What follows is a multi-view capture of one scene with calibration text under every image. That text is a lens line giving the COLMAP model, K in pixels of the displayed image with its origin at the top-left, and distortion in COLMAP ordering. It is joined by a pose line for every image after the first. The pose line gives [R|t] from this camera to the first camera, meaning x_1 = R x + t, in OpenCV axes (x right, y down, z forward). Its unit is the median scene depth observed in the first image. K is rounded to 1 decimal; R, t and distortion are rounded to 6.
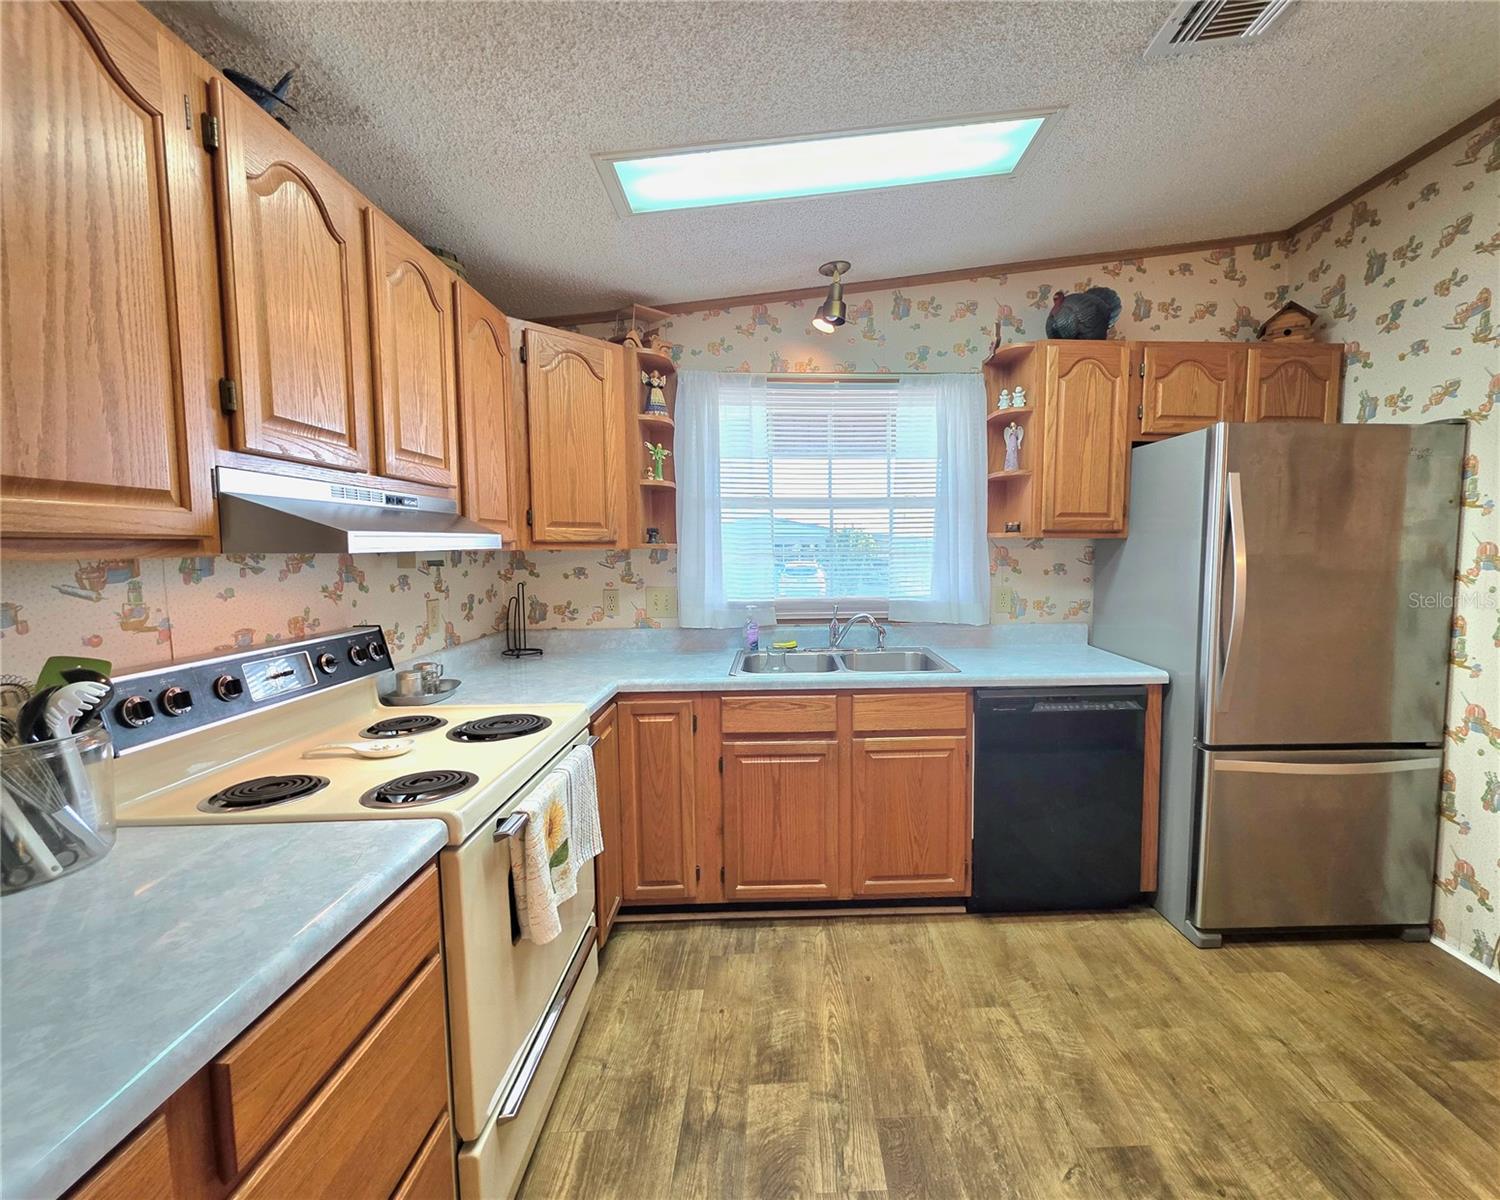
lens RADIAL K [[639.0, 0, 802.8], [0, 639.0, 594.2], [0, 0, 1]] dist [0.002272, 0.000414]
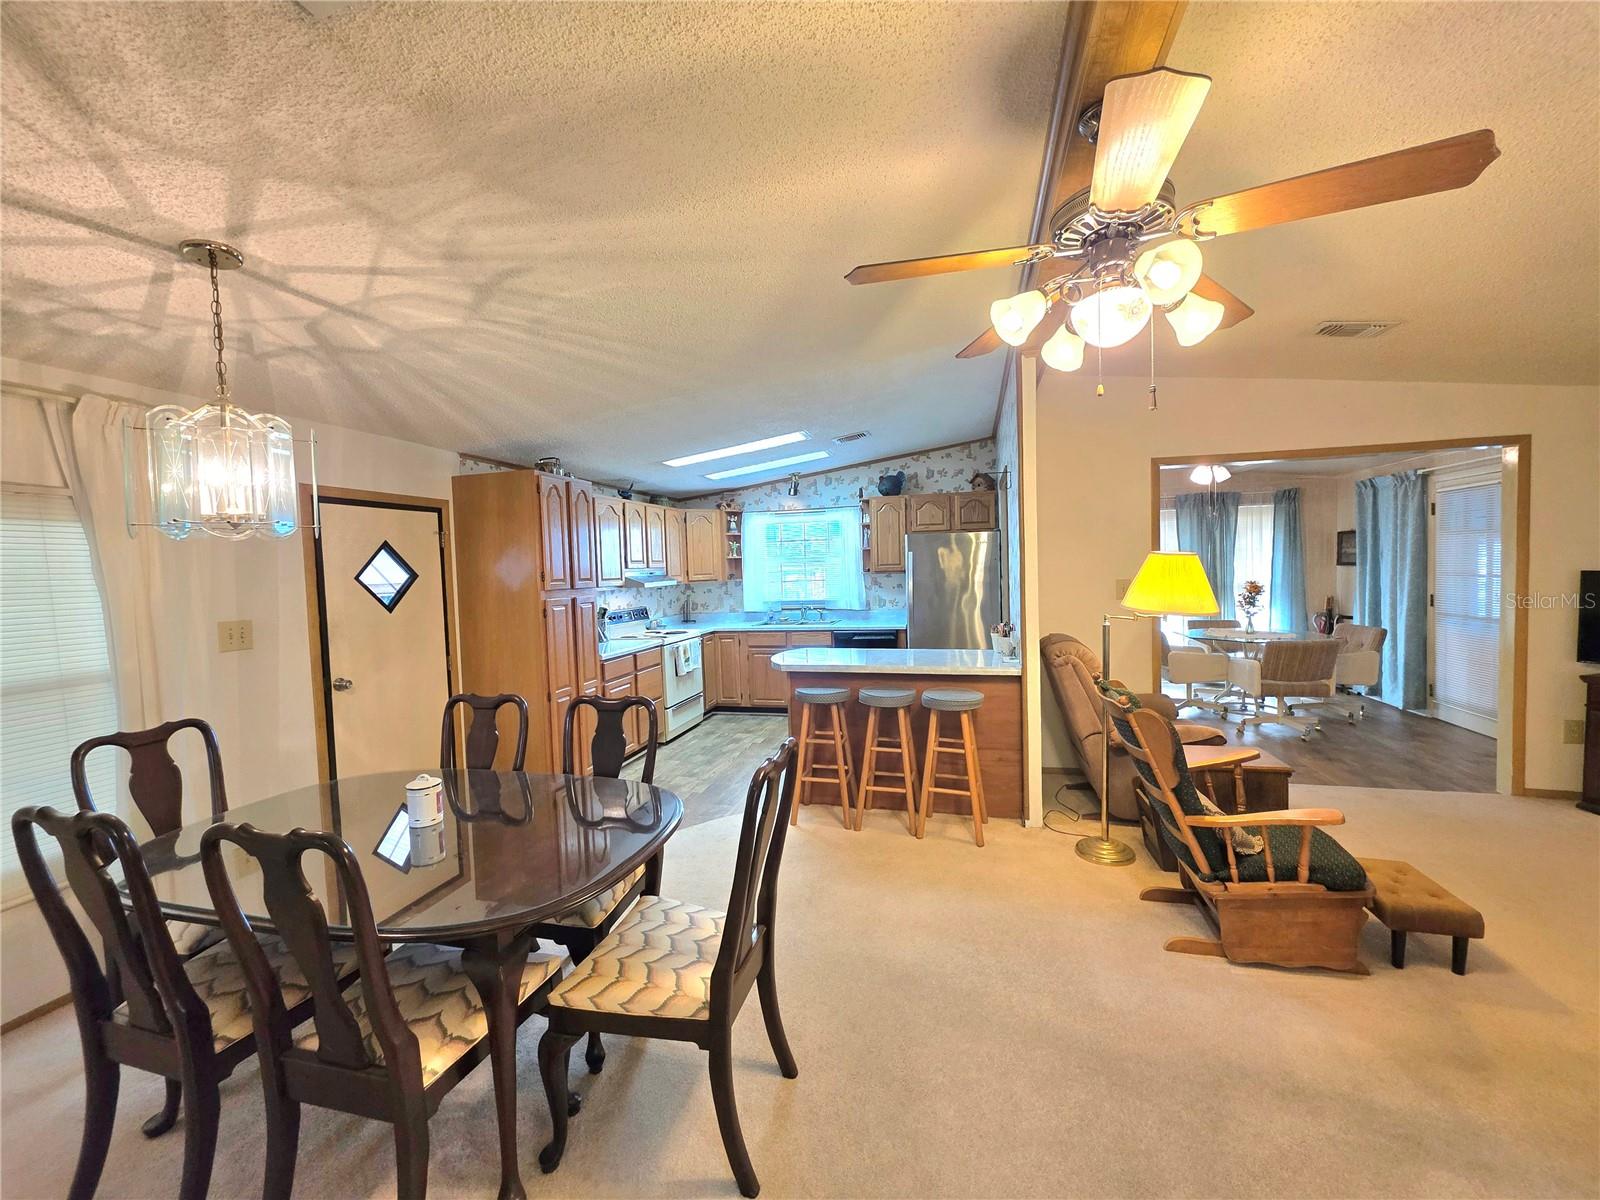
lens RADIAL K [[637.7, 0, 803.4], [0, 637.7, 593.8], [0, 0, 1]] dist [0.002703, 0.000604]
pose [[0.956015, -0.014123, -0.292976, 0.878152], [0.005970, 0.999570, -0.028704, 0.061713], [0.293256, 0.025693, 0.955689, -1.542526]]
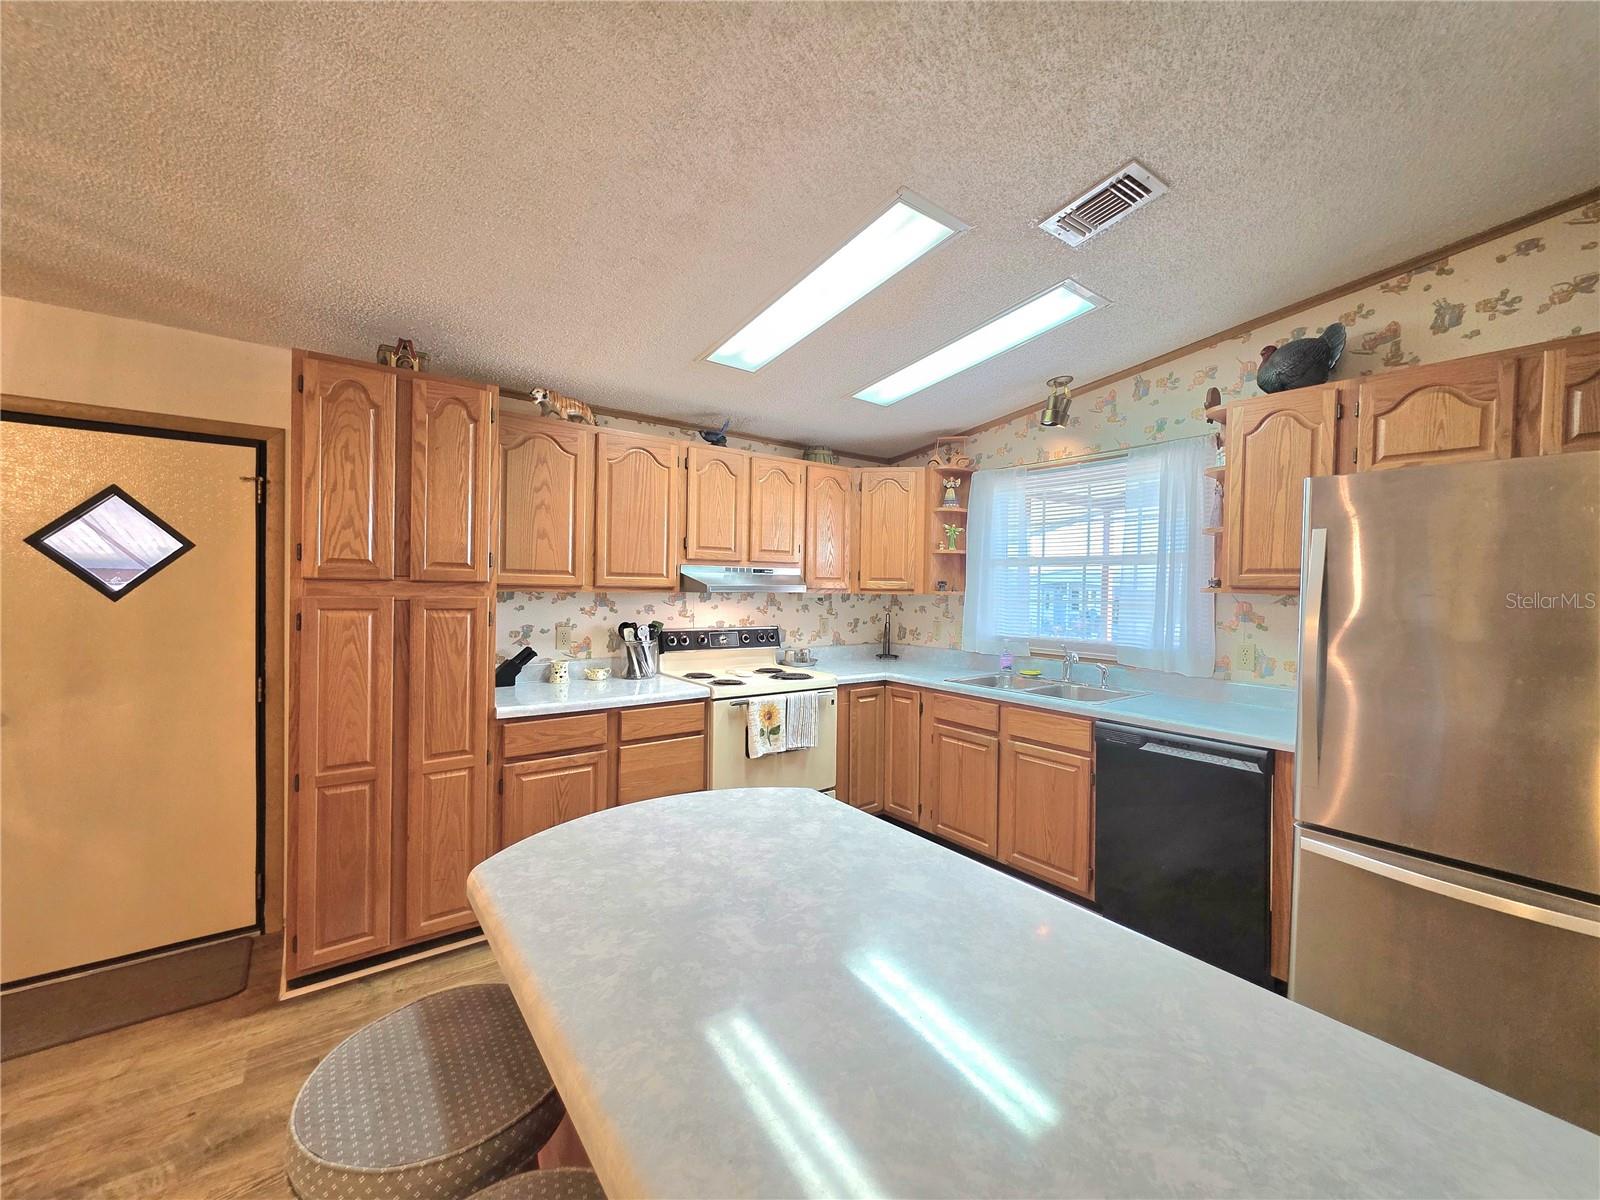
lens RADIAL K [[637.7, 0, 803.2], [0, 637.7, 593.4], [0, 0, 1]] dist [0.002703, 0.000604]
pose [[0.568630, 0.023025, -0.822271, 0.854192], [-0.080263, 0.996391, -0.027604, -0.007397], [0.818668, 0.081694, 0.568427, -0.124421]]
